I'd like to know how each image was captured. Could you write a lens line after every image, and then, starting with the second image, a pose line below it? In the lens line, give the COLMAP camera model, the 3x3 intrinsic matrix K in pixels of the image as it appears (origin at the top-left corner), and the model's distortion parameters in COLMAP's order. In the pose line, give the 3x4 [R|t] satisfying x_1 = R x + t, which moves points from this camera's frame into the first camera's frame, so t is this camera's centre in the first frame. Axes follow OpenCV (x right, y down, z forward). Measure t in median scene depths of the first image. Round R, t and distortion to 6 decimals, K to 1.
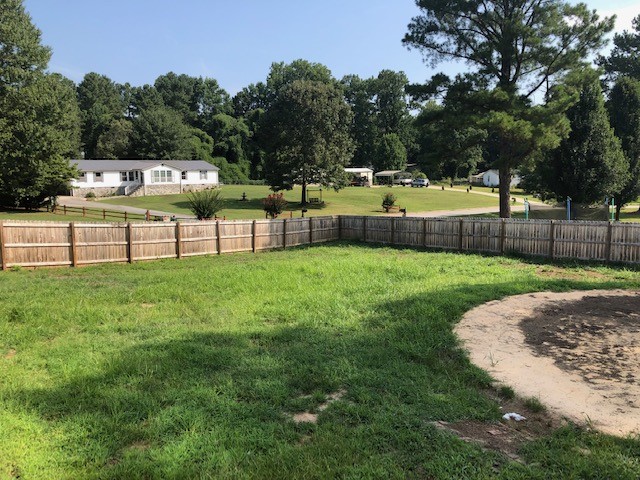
lens RADIAL K [[536.2, 0, 320.0], [0, 536.2, 240.0], [0, 0, 1]] dist [-0.041920, -0.002864]
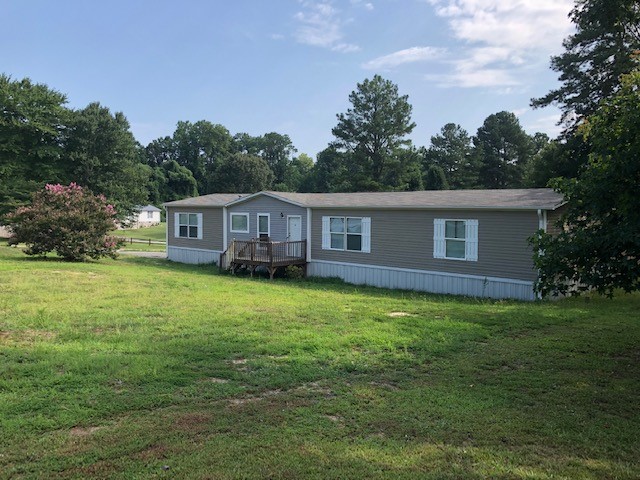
lens RADIAL K [[536.2, 0, 320.0], [0, 536.2, 240.0], [0, 0, 1]] dist [-0.041920, -0.002864]
pose [[0.965405, 0.002607, 0.260741, -0.099909], [0.015576, 0.997588, -0.067645, 0.022815], [-0.260288, 0.069366, 0.963036, -0.231403]]
